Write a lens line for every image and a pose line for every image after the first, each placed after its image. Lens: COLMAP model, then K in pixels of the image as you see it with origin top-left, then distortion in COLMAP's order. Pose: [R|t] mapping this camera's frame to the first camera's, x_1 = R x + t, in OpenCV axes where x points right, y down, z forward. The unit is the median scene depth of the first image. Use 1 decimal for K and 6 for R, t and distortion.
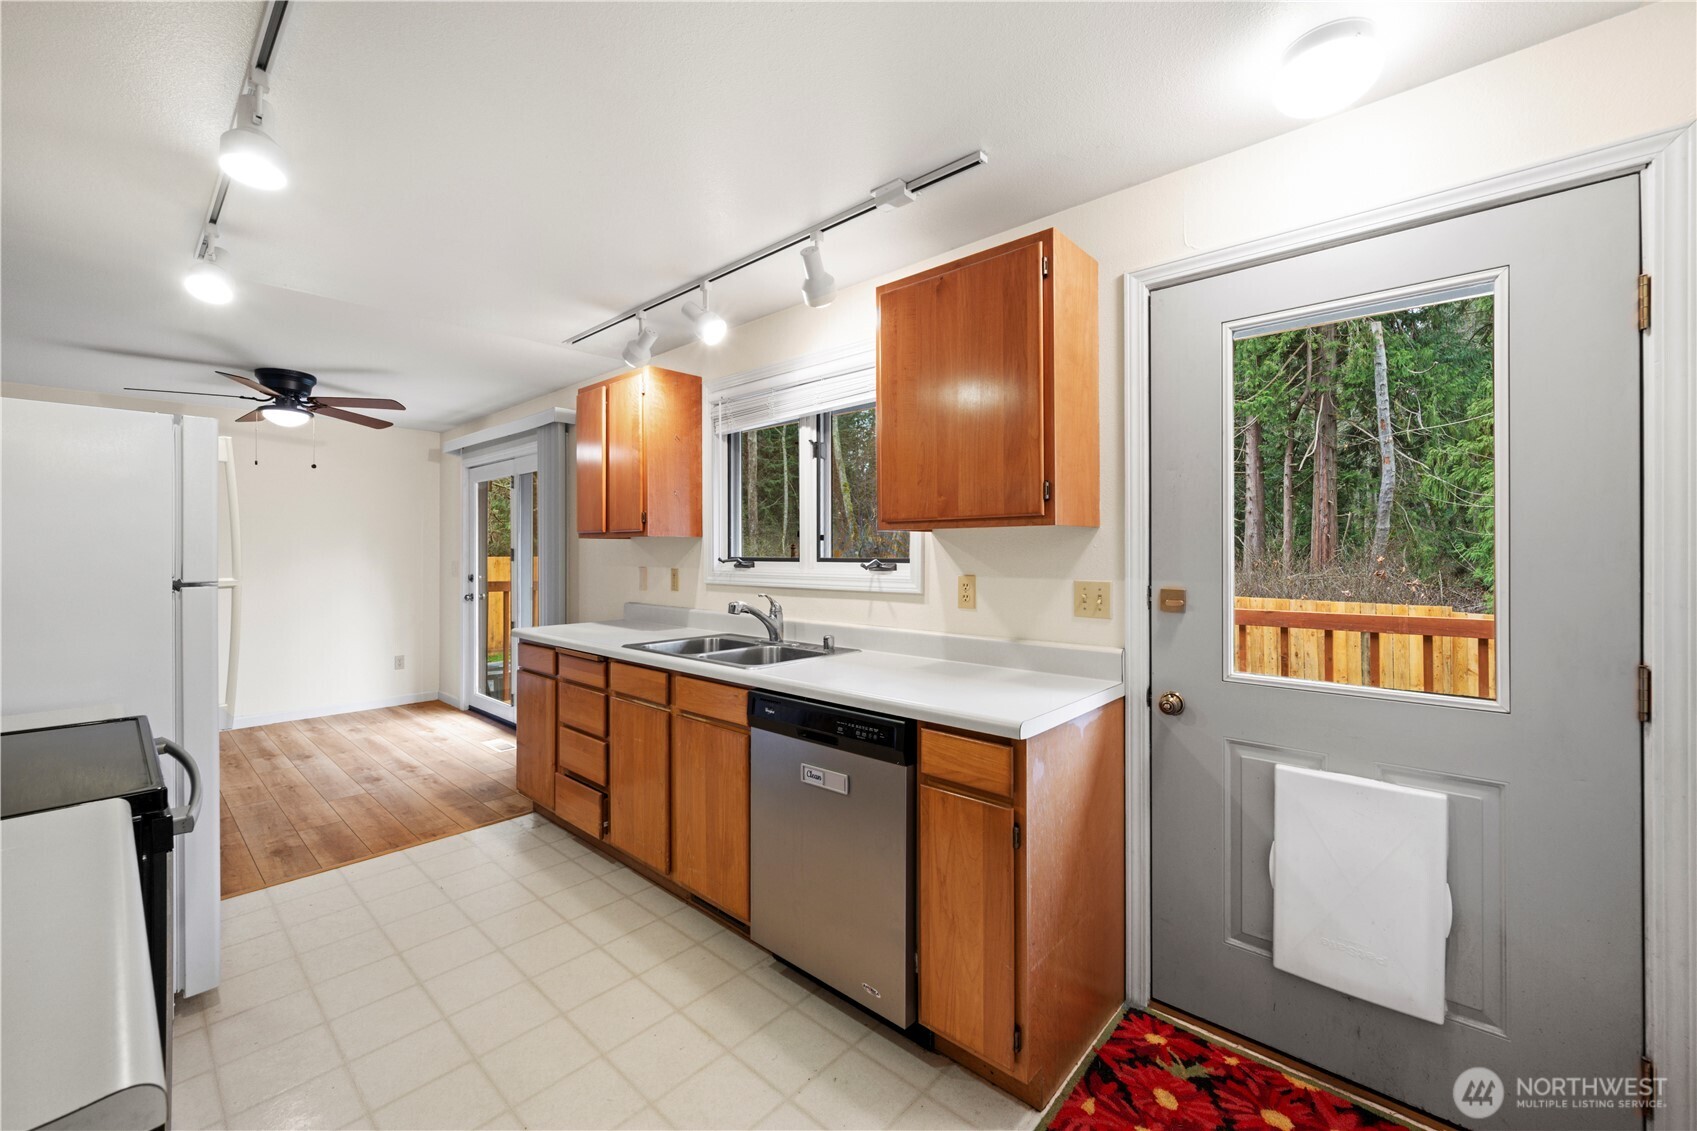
lens RADIAL K [[671.8, 0, 835.1], [0, 671.8, 551.7], [0, 0, 1]] dist [-0.001489, 0.000401]
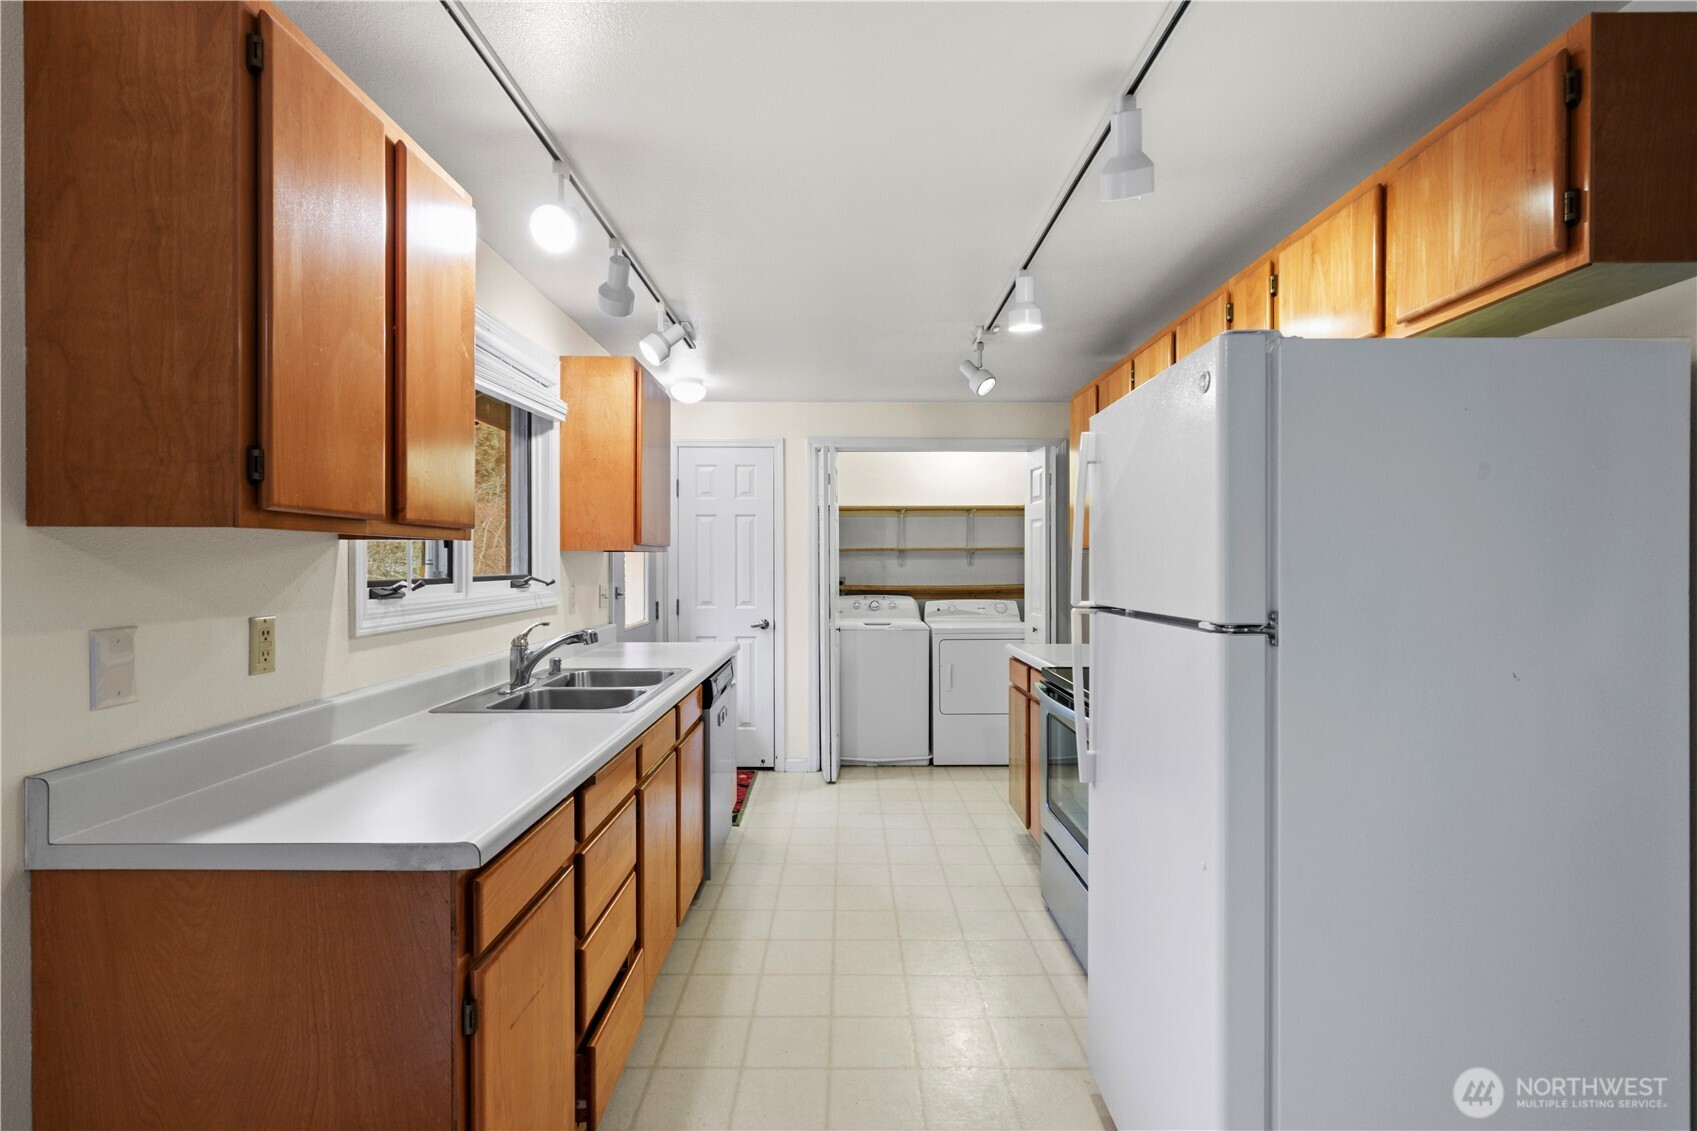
lens RADIAL K [[770.3, 0, 849.1], [0, 770.3, 566.9], [0, 0, 1]] dist [0.003860, 0.000031]
pose [[-0.682204, -0.003764, 0.731152, -0.824638], [0.002203, 0.999972, 0.007203, -0.007012], [-0.731159, 0.006525, -0.682176, 1.095661]]
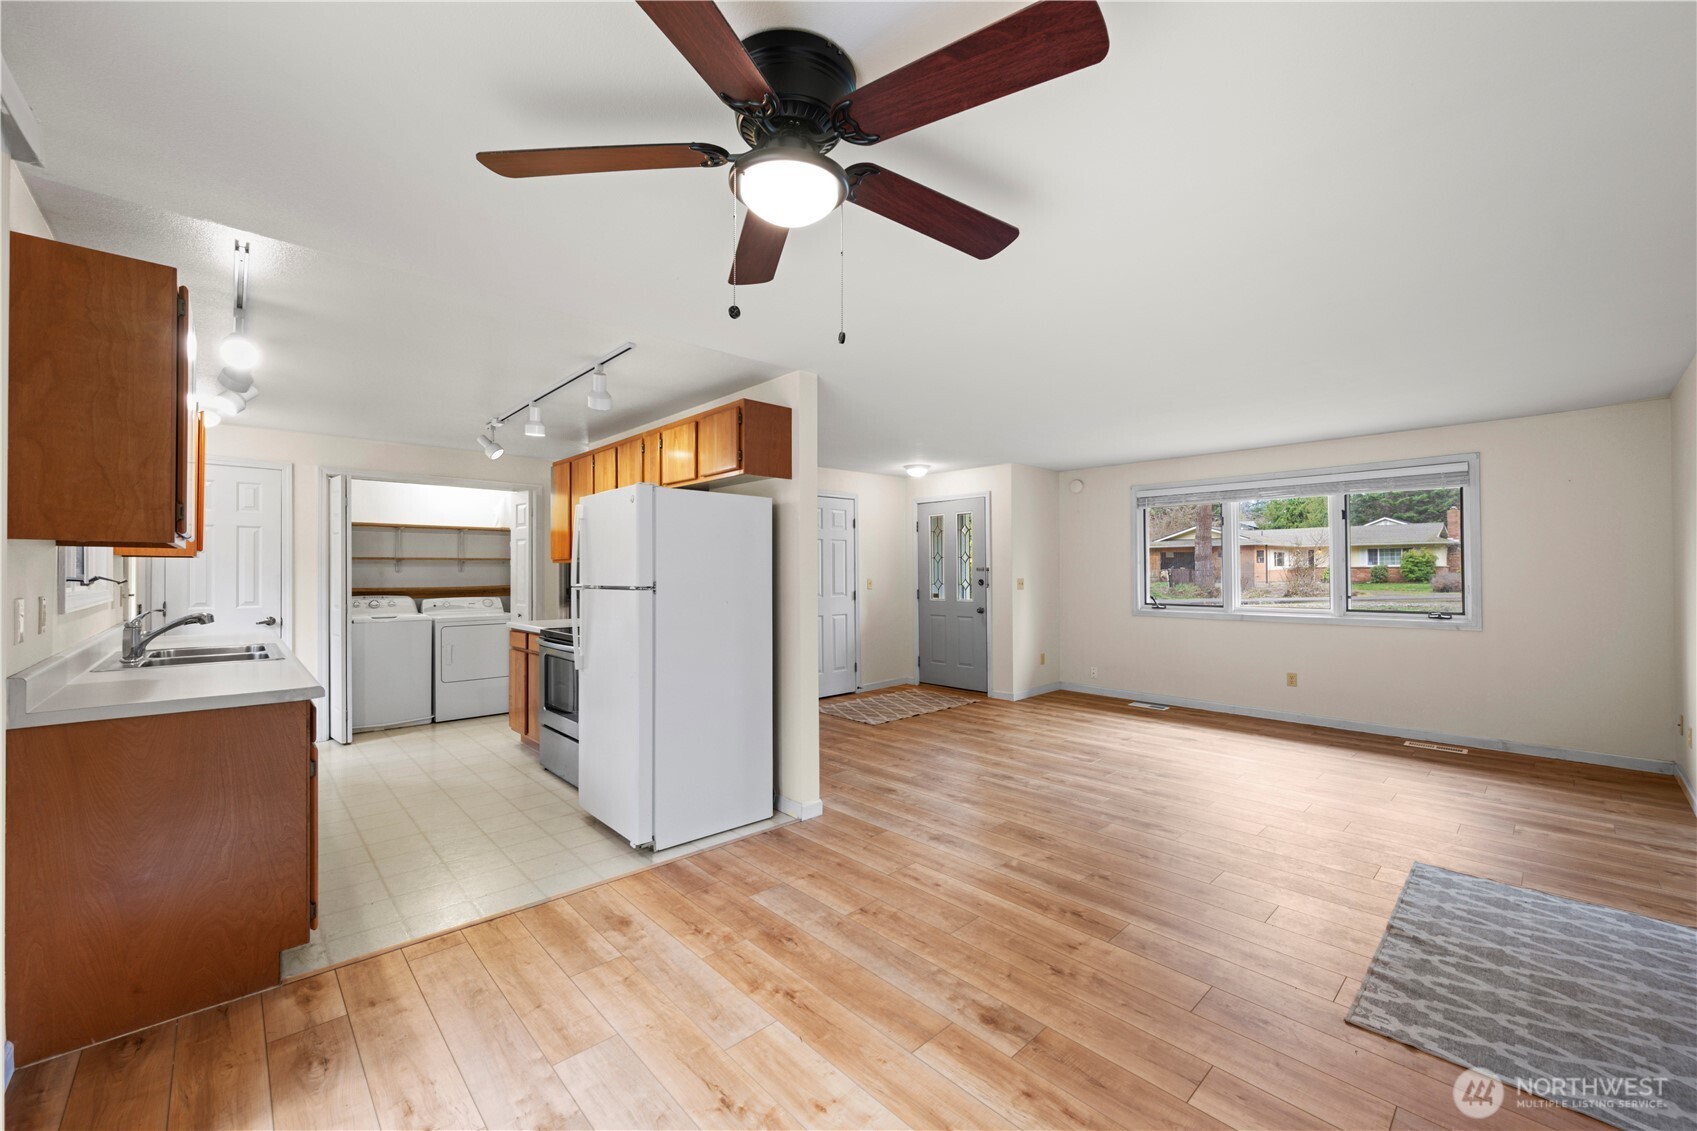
lens RADIAL K [[671.8, 0, 850.7], [0, 671.8, 569.3], [0, 0, 1]] dist [-0.001489, 0.000401]
pose [[-0.997345, 0.001203, 0.072811, -1.027430], [0.001010, 0.999996, -0.002676, 0.002730], [-0.072813, -0.002596, -0.997342, 1.592563]]
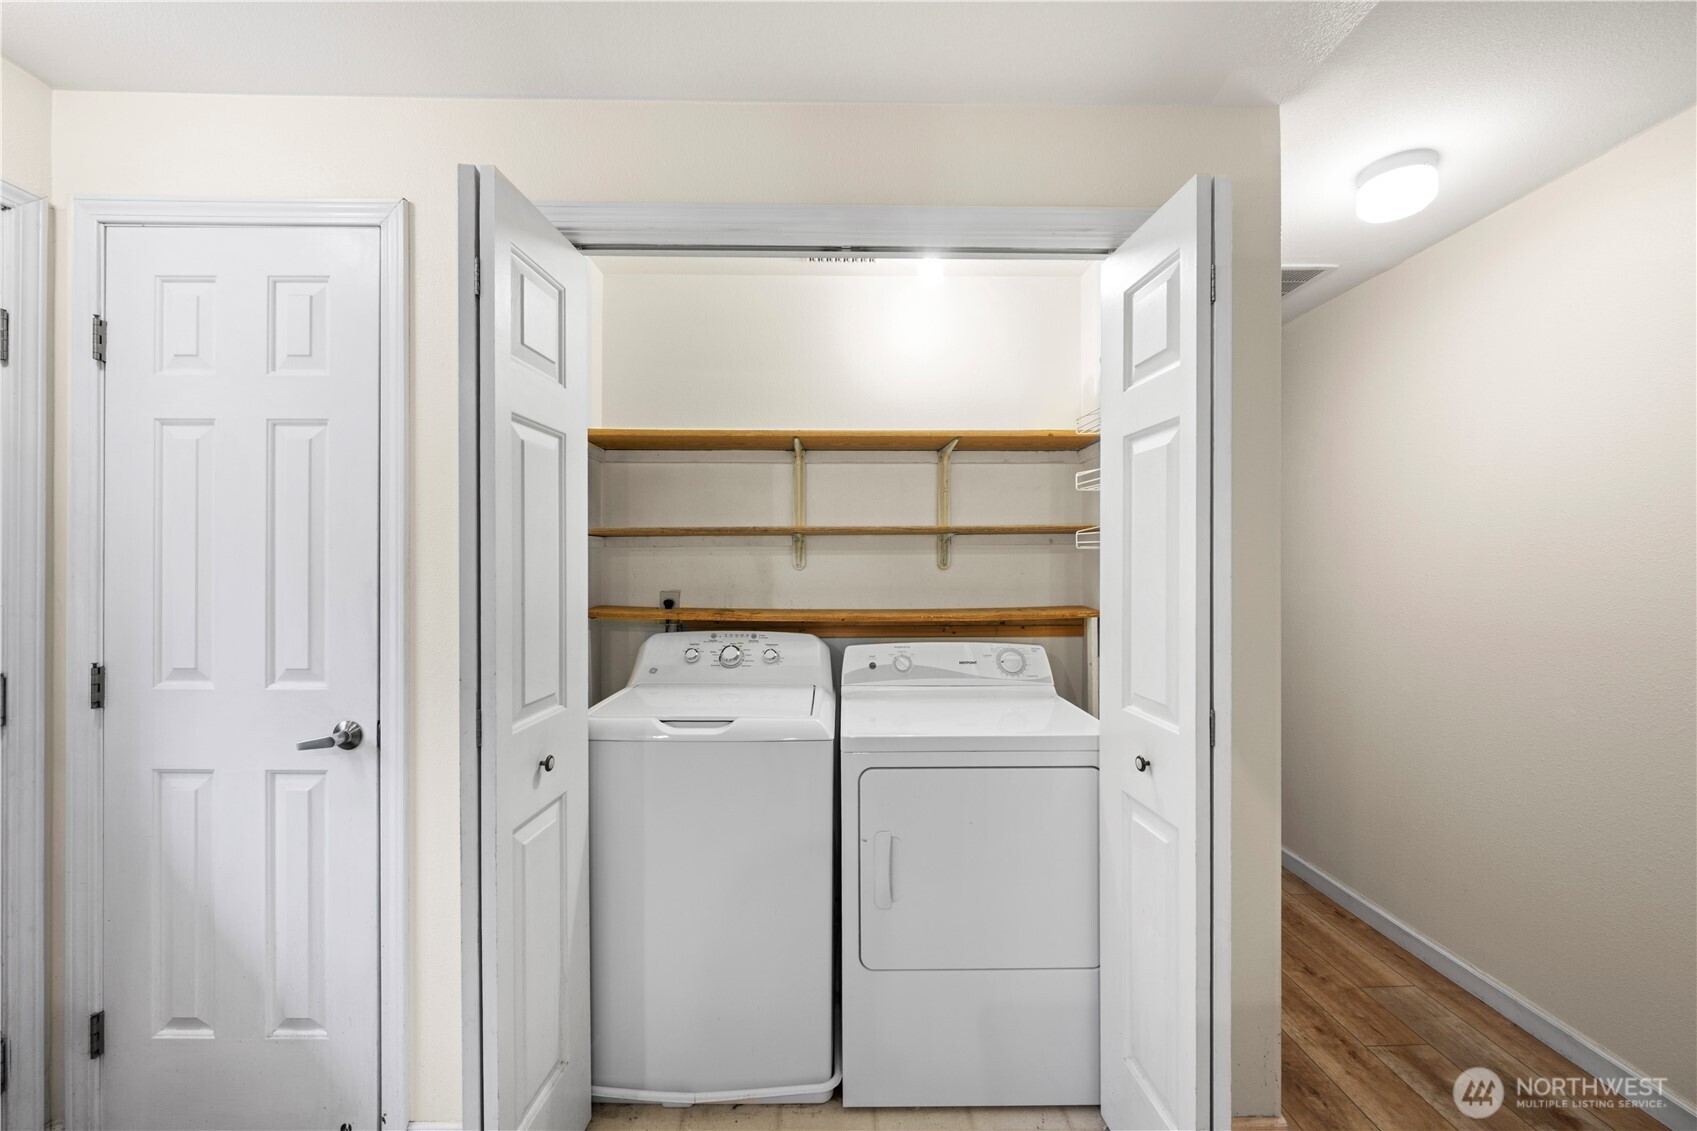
lens RADIAL K [[671.8, 0, 848.7], [0, 671.8, 558.2], [0, 0, 1]] dist [-0.001489, 0.000401]
pose [[-0.688657, -0.004734, 0.725072, -0.200036], [-0.002624, 0.999988, 0.004037, -0.007976], [-0.725082, 0.000877, -0.688662, 0.292185]]
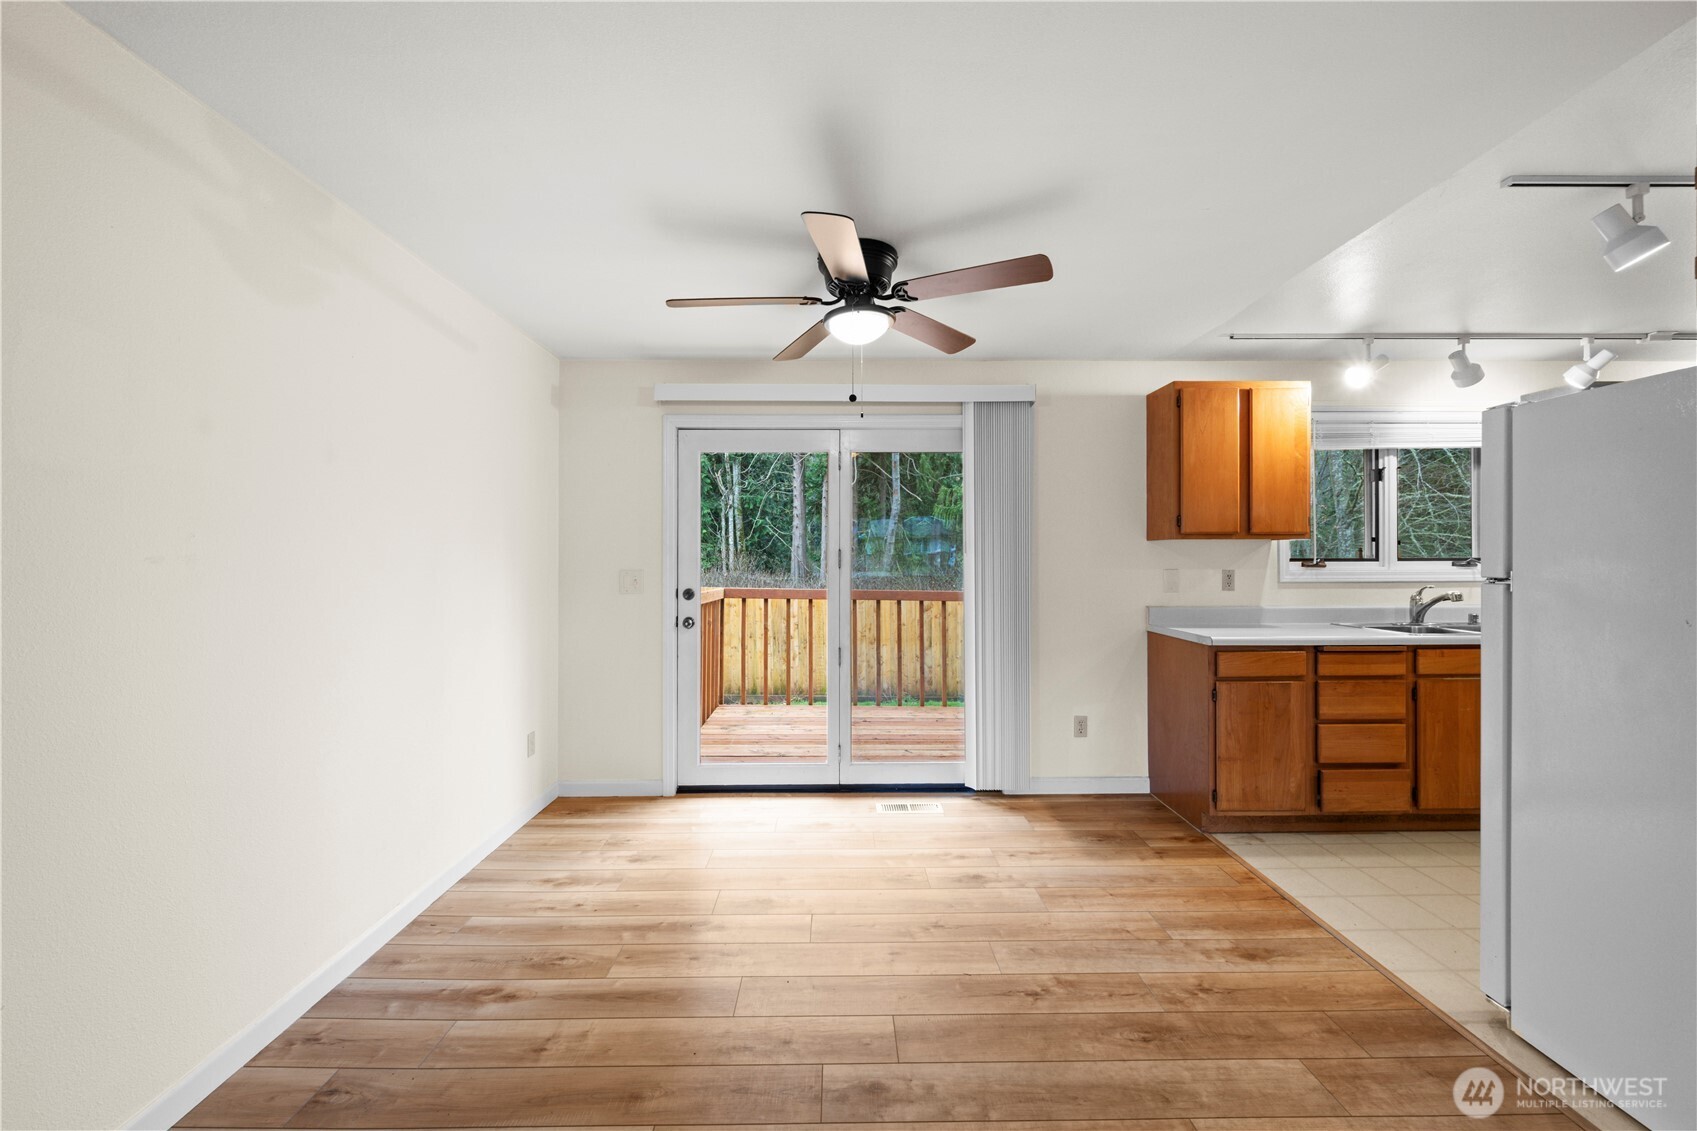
lens RADIAL K [[671.8, 0, 841.1], [0, 671.8, 562.3], [0, 0, 1]] dist [-0.001489, 0.000401]
pose [[0.733050, -0.003919, 0.680164, -1.449883], [0.002154, 0.999992, 0.003439, 0.008391], [-0.680171, -0.001056, 0.733052, 0.666850]]
